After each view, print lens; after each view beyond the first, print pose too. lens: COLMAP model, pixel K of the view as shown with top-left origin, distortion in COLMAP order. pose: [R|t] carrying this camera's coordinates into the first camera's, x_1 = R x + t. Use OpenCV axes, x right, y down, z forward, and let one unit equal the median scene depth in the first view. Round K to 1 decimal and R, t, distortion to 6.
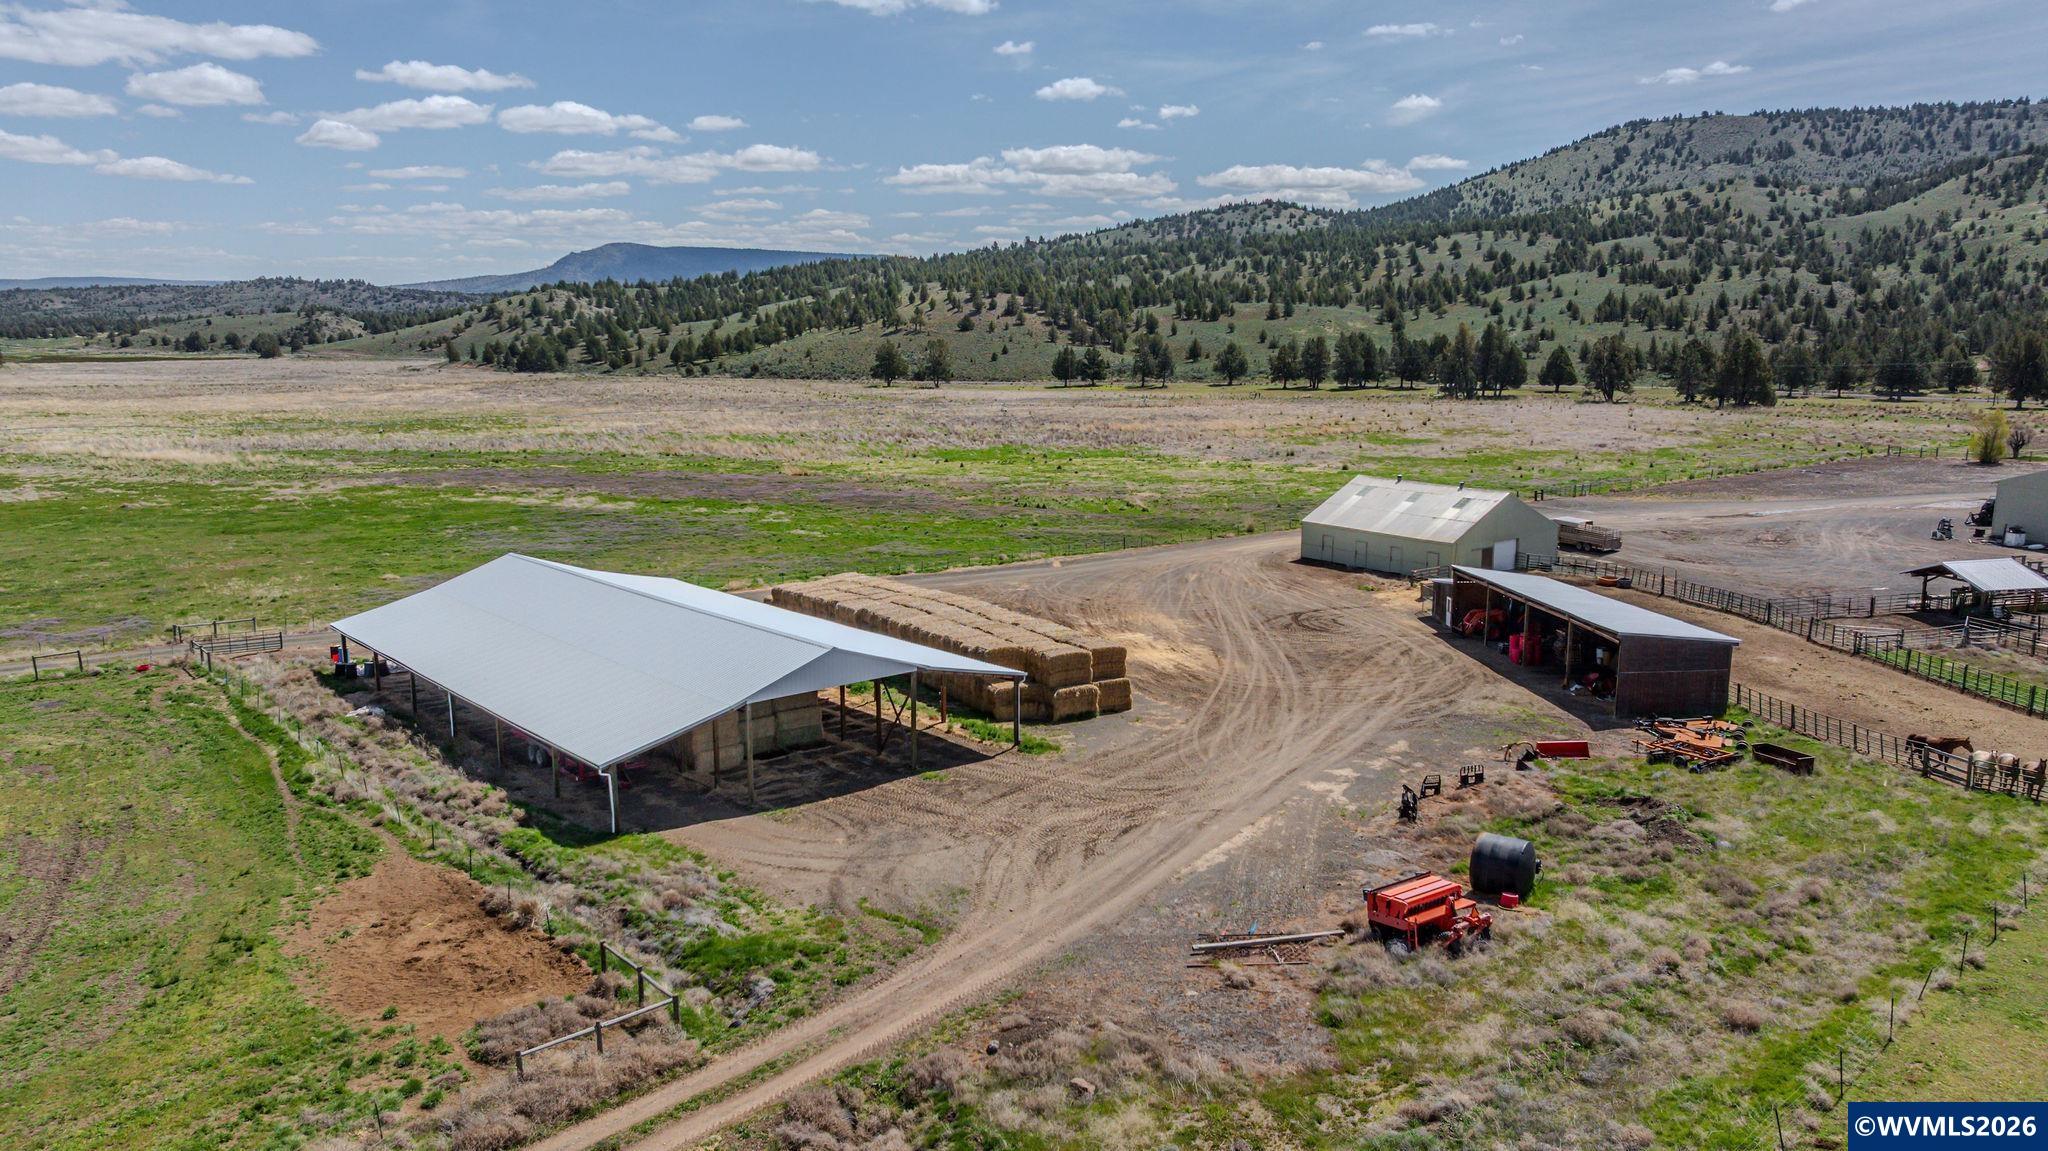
lens RADIAL K [[1455.2, 0, 1048.7], [0, 1455.2, 583.7], [0, 0, 1]] dist [-0.099725, 0.132356]
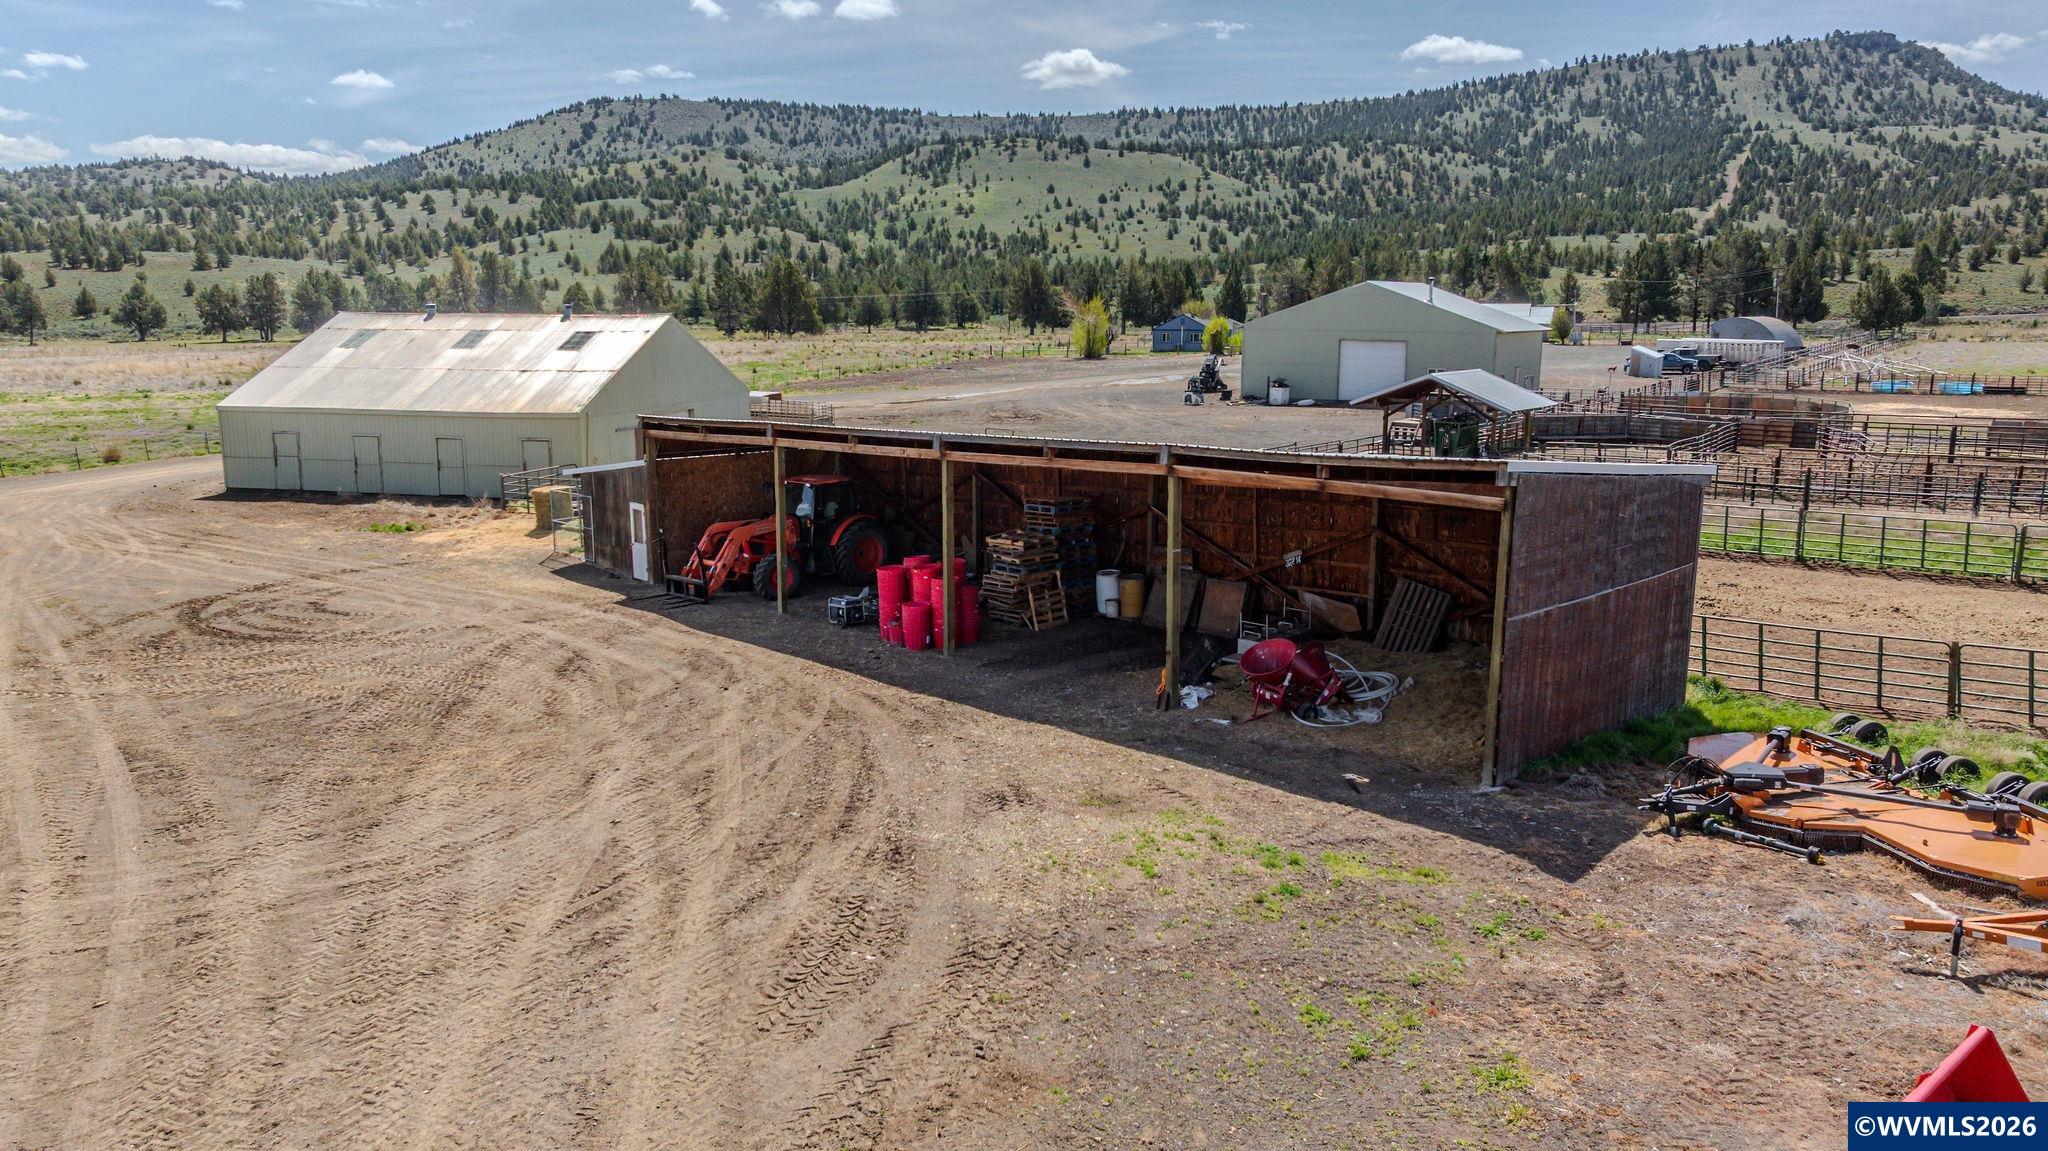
lens RADIAL K [[1420.2, 0, 1016.9], [0, 1420.2, 614.4], [0, 0, 1]] dist [-0.059283, 0.077006]
pose [[0.791230, -0.125939, 0.598409, 0.017388], [0.109163, 0.991934, 0.064421, 0.003277], [-0.601696, 0.014352, 0.798596, 0.085579]]
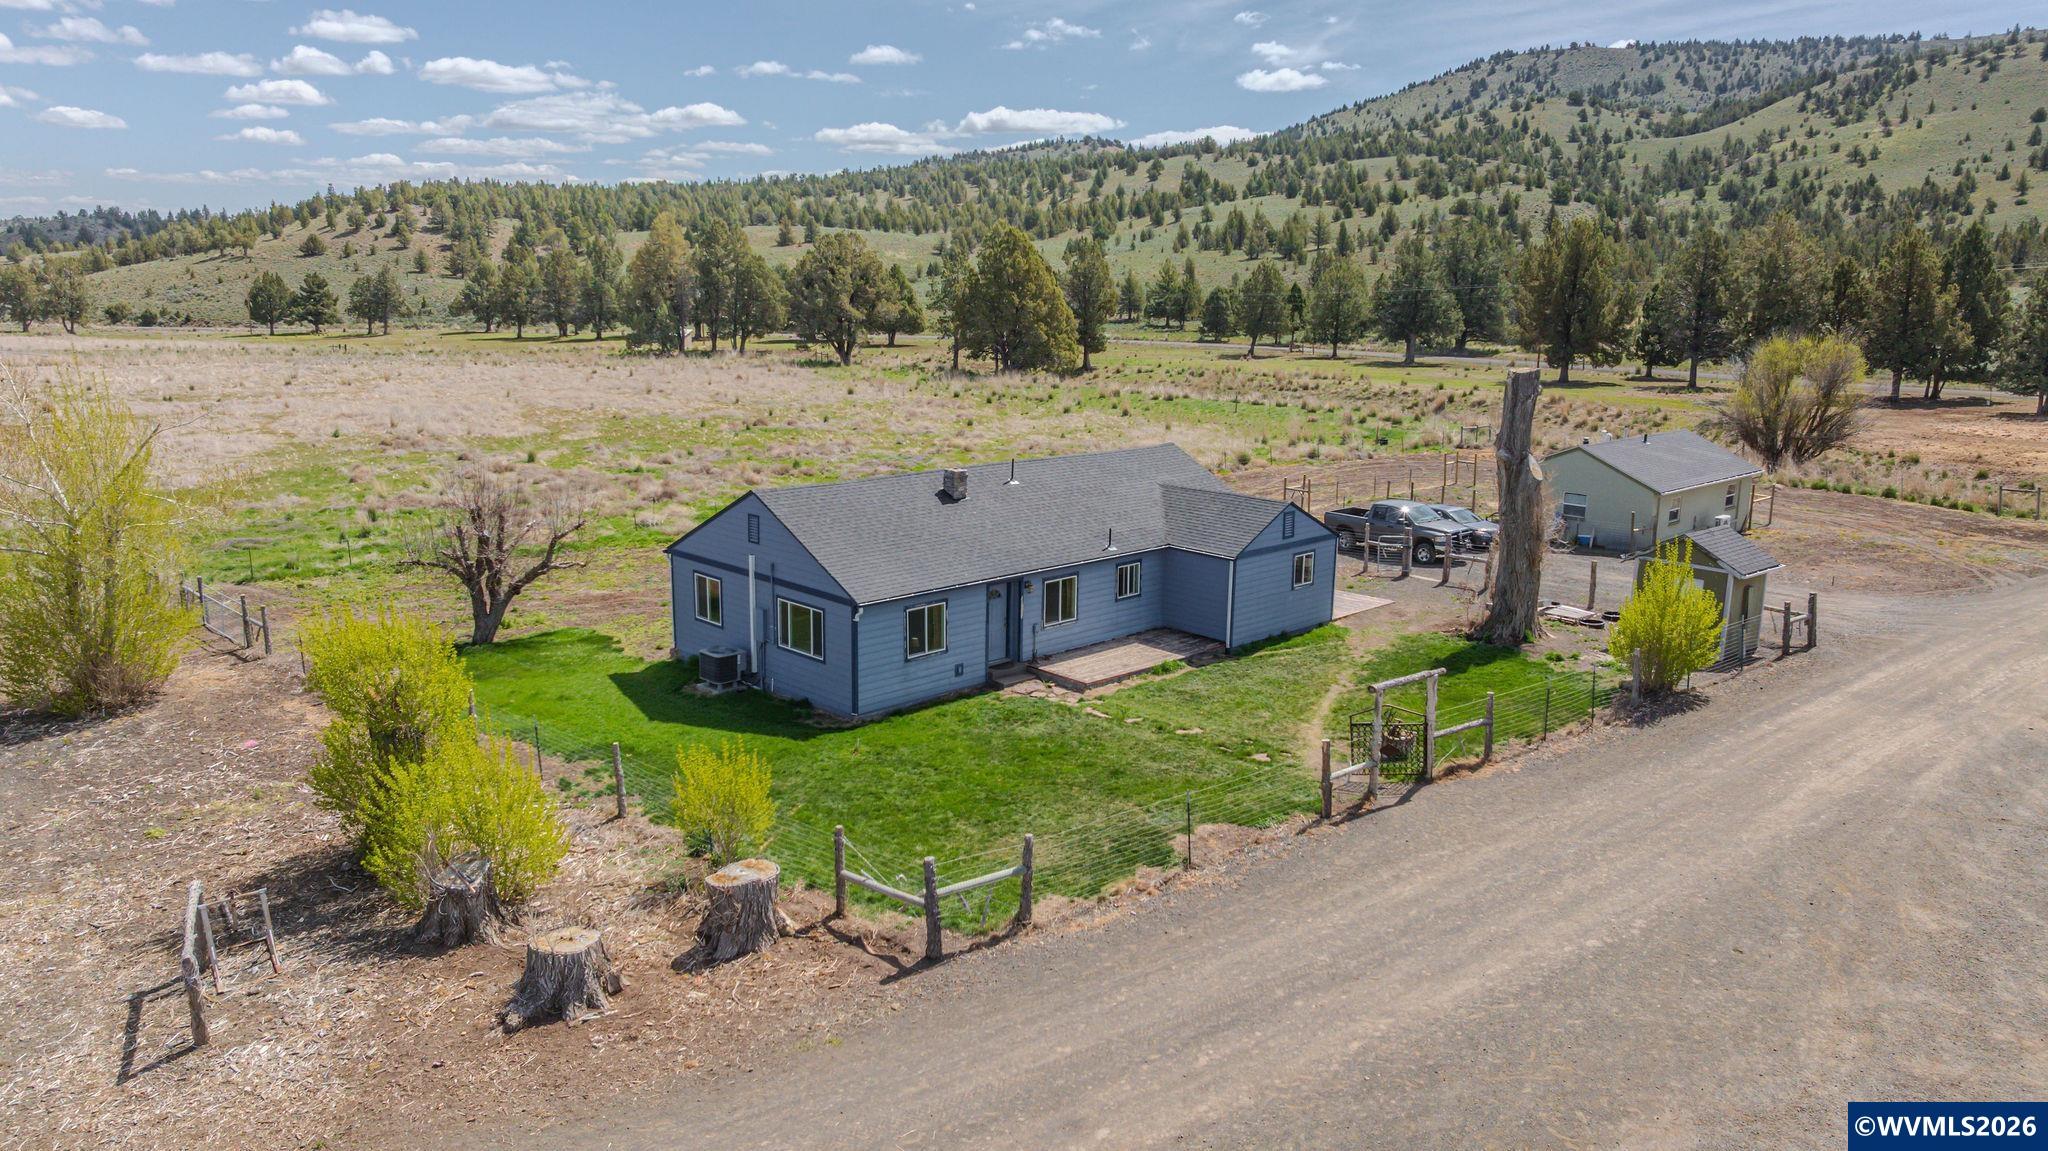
lens RADIAL K [[1395.9, 0, 1078.3], [0, 1395.9, 568.7], [0, 0, 1]] dist [0.003871, 0.001437]
pose [[0.999255, 0.007498, 0.037862, 0.208860], [-0.008346, 0.999716, 0.022310, -0.029017], [-0.037684, -0.022610, 0.999034, 0.223655]]
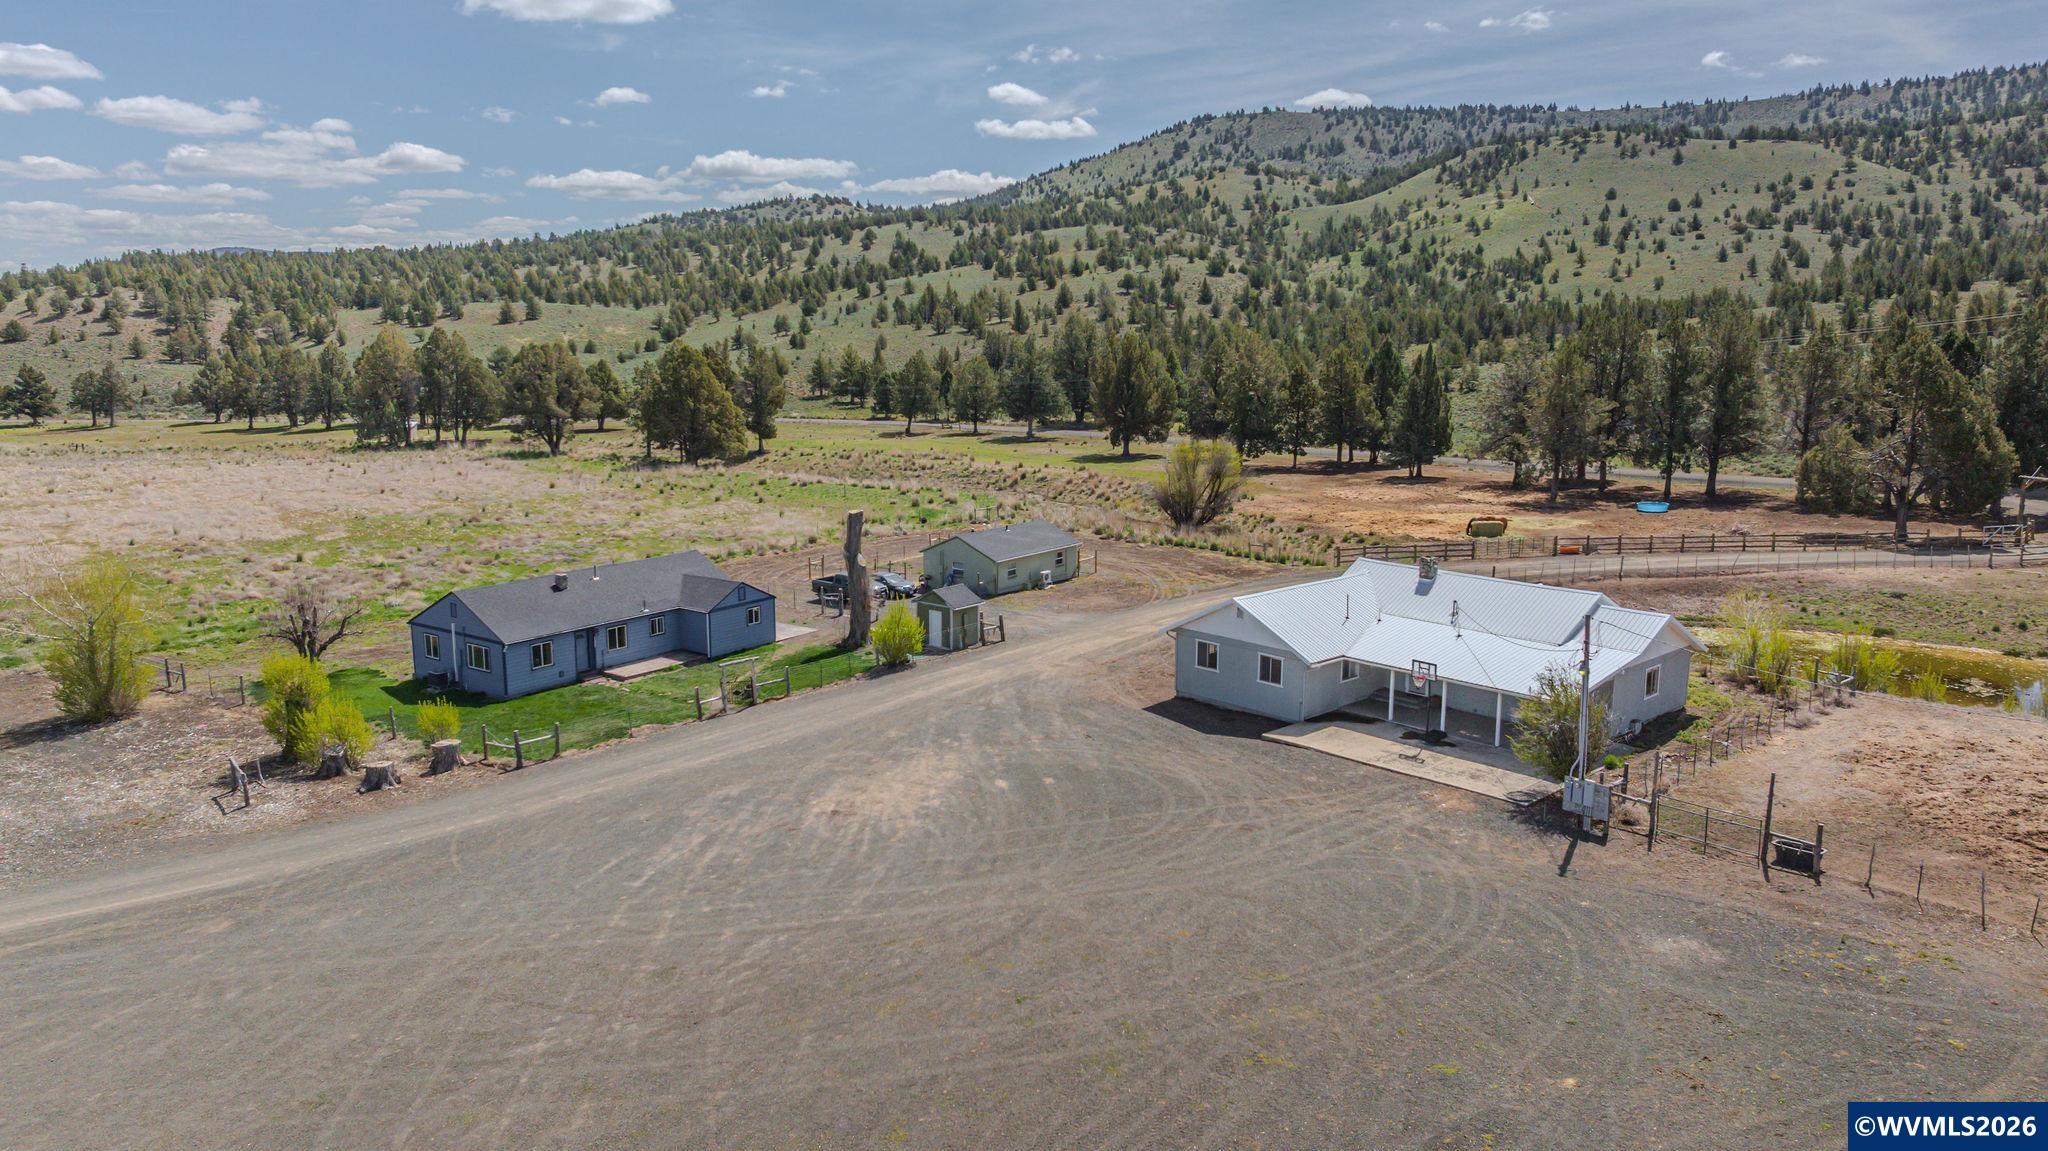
lens RADIAL K [[1395.6, 0, 1046.5], [0, 1395.6, 572.5], [0, 0, 1]] dist [-0.003870, -0.003957]
pose [[0.981871, -0.035928, 0.186117, 0.221985], [0.036922, 0.999316, -0.001878, -0.030123], [-0.185922, 0.008715, 0.982526, 0.169250]]
